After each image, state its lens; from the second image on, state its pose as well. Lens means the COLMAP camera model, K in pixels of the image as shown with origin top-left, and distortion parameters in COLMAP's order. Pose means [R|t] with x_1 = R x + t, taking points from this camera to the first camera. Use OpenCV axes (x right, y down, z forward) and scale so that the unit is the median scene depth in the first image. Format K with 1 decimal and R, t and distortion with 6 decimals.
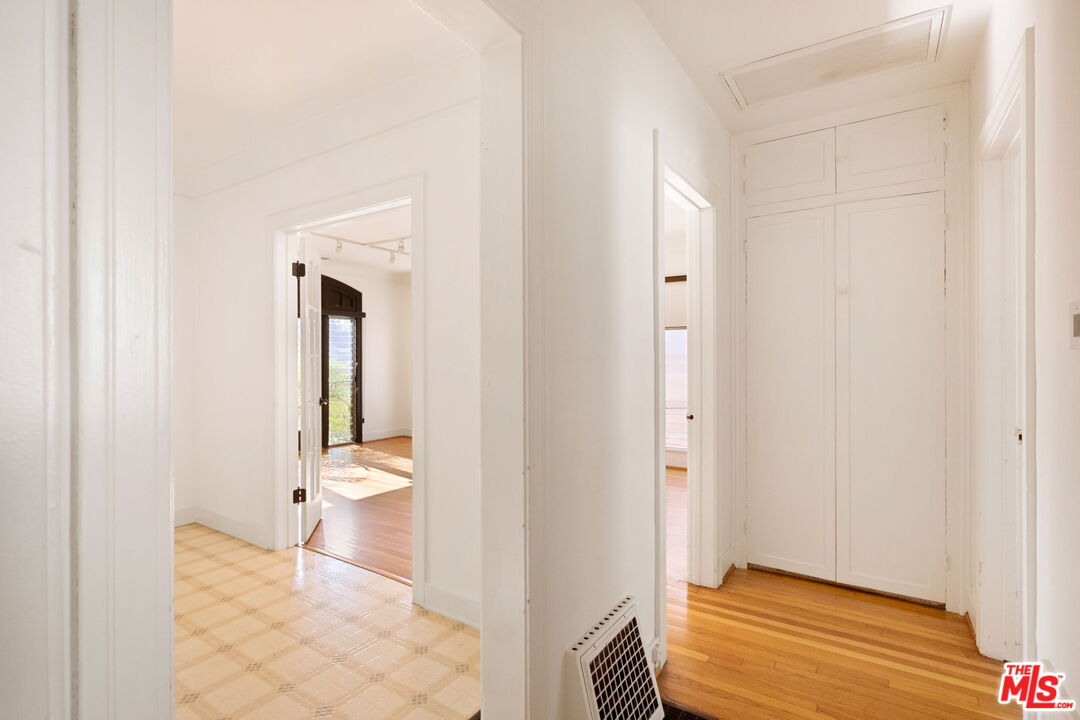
lens RADIAL K [[523.9, 0, 545.1], [0, 523.9, 357.8], [0, 0, 1]] dist [-0.002565, -0.000366]
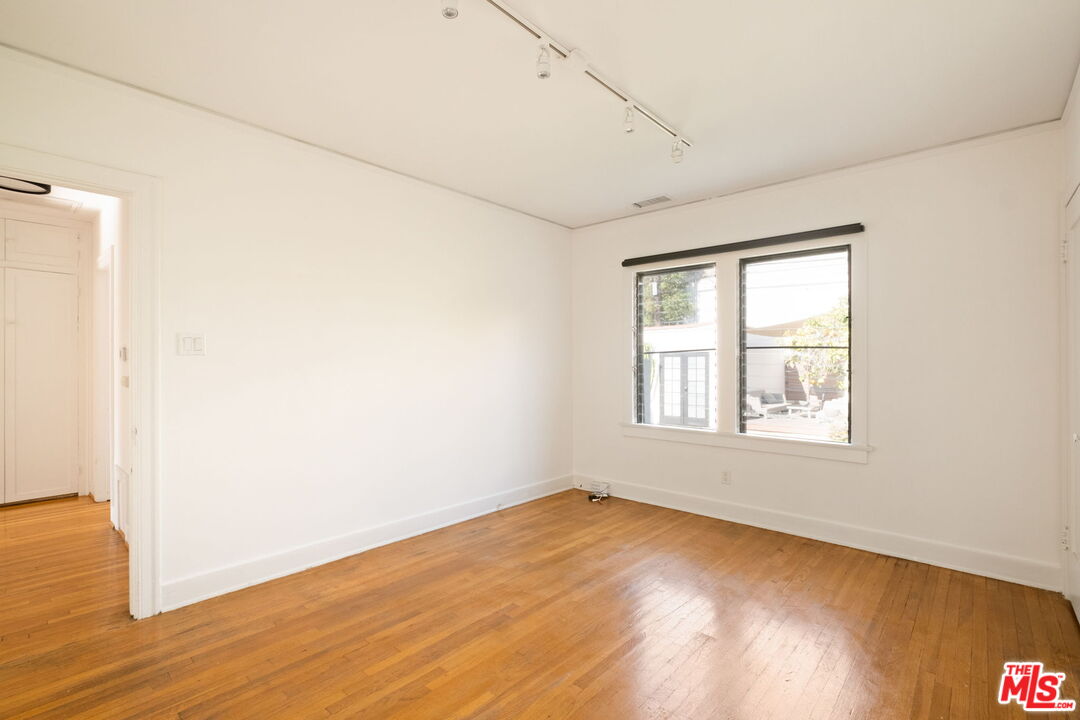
lens RADIAL K [[490.9, 0, 545.3], [0, 490.9, 360.1], [0, 0, 1]] dist [-0.014036, 0.000942]
pose [[0.143629, 0.006021, 0.989613, -0.732044], [0.003939, 0.999970, -0.006656, 0.009995], [-0.989624, 0.004854, 0.143601, -0.931018]]
